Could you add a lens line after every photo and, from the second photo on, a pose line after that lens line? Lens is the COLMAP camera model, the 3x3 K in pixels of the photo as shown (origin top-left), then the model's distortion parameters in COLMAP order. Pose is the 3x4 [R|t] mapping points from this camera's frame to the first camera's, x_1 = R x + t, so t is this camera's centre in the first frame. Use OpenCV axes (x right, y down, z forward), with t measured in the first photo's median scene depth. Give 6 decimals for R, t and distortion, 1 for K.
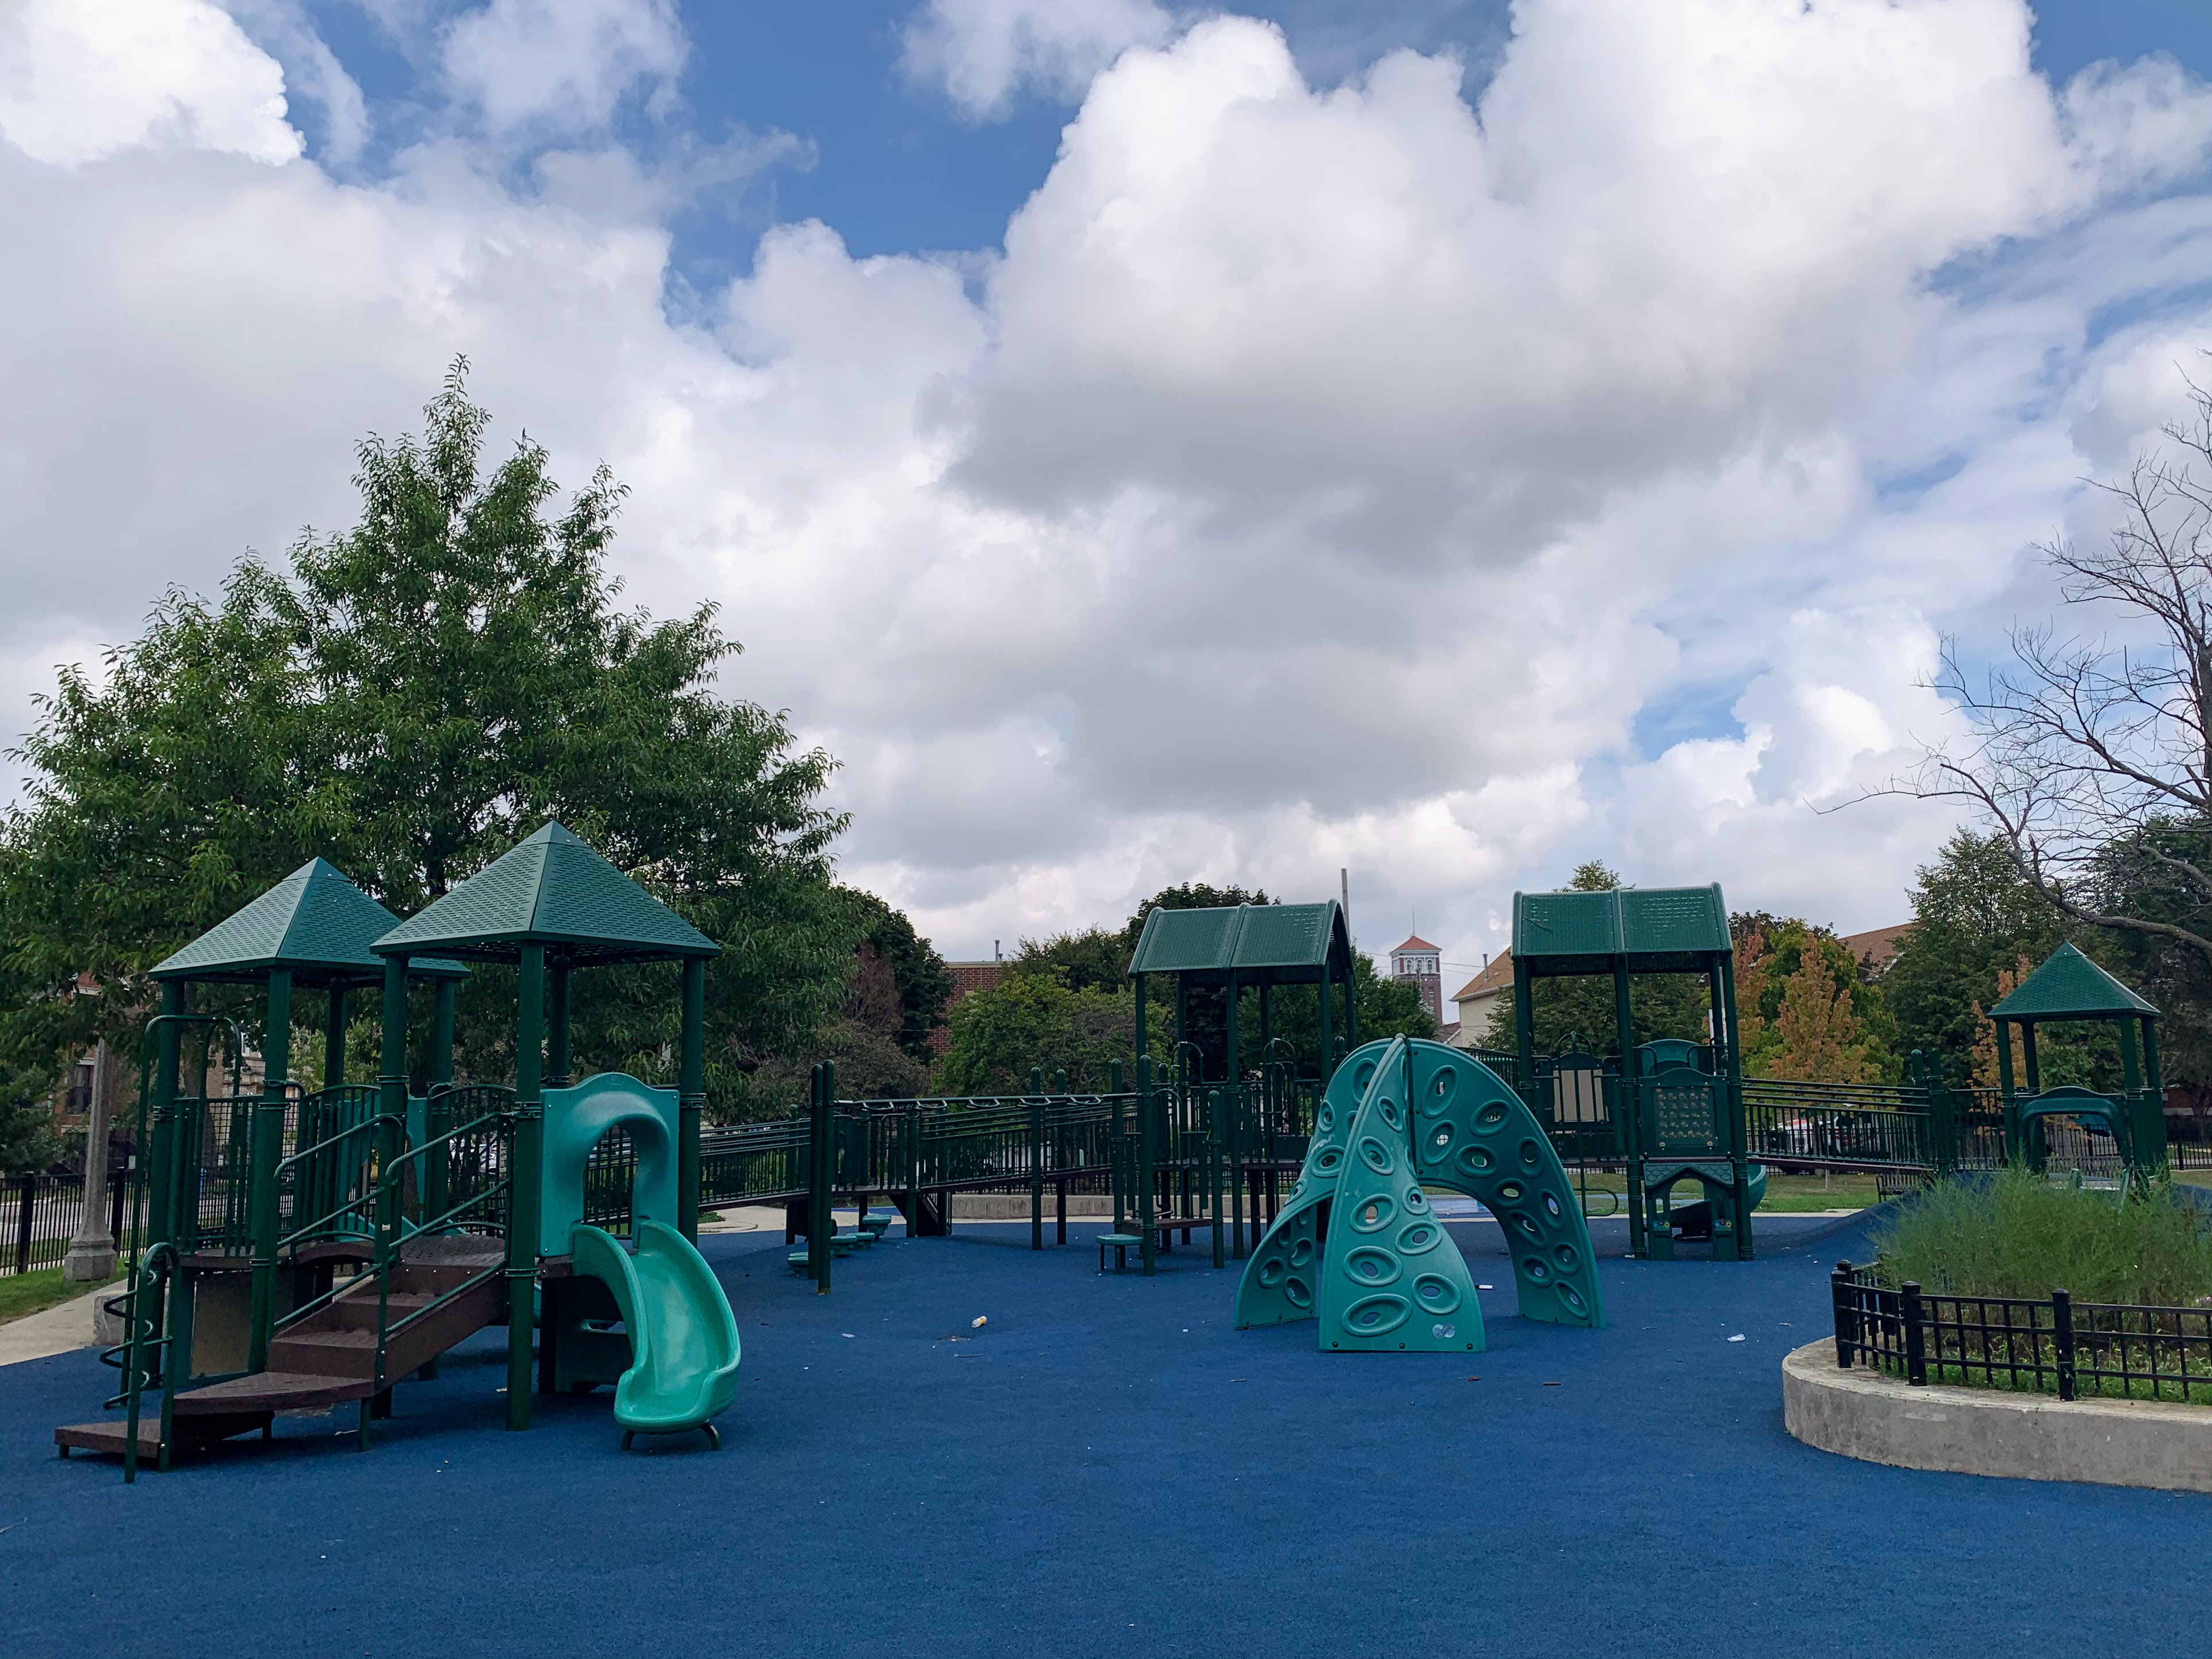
lens RADIAL K [[1621.7, 0, 1114.5], [0, 1621.7, 890.0], [0, 0, 1]] dist [0.006008, -0.000019]
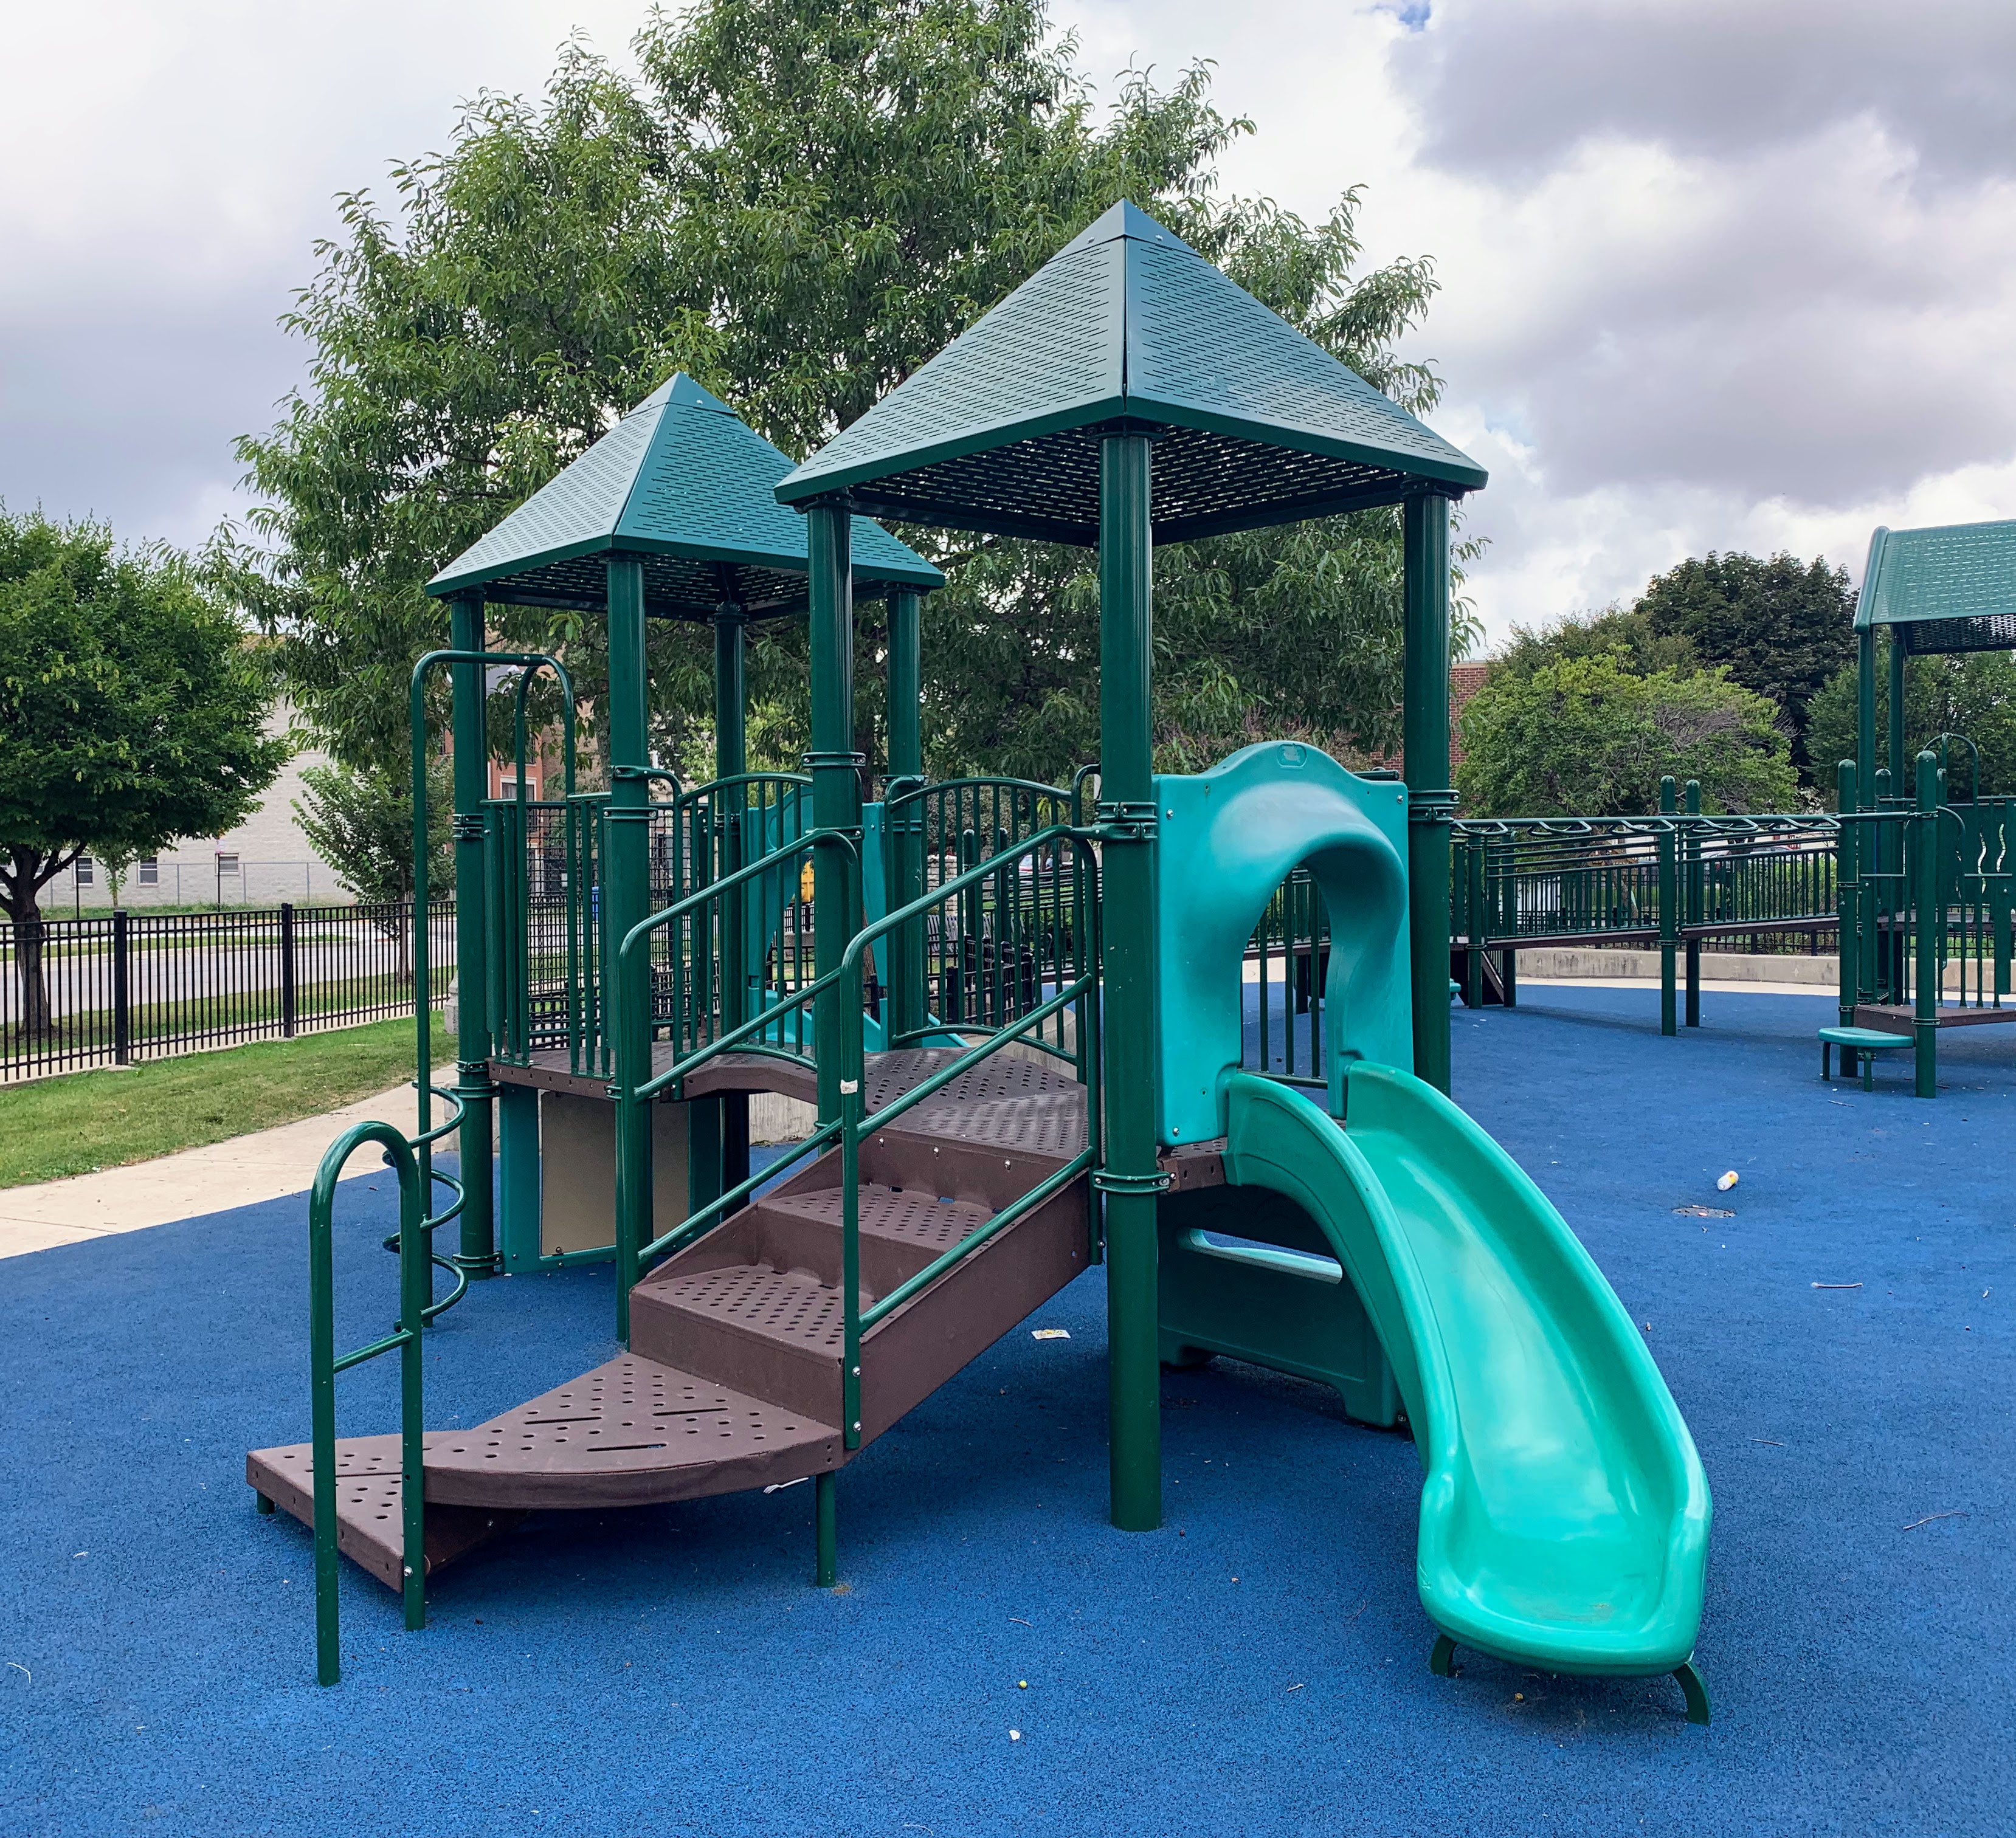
lens RADIAL K [[1725.1, 0, 1008.0], [0, 1725.1, 919.0], [0, 0, 1]] dist [0.008527, 0.001171]
pose [[0.957375, 0.021556, -0.288043, -0.210308], [0.030987, 0.983792, 0.176614, 0.064189], [0.287182, -0.178012, 0.941190, 0.447809]]
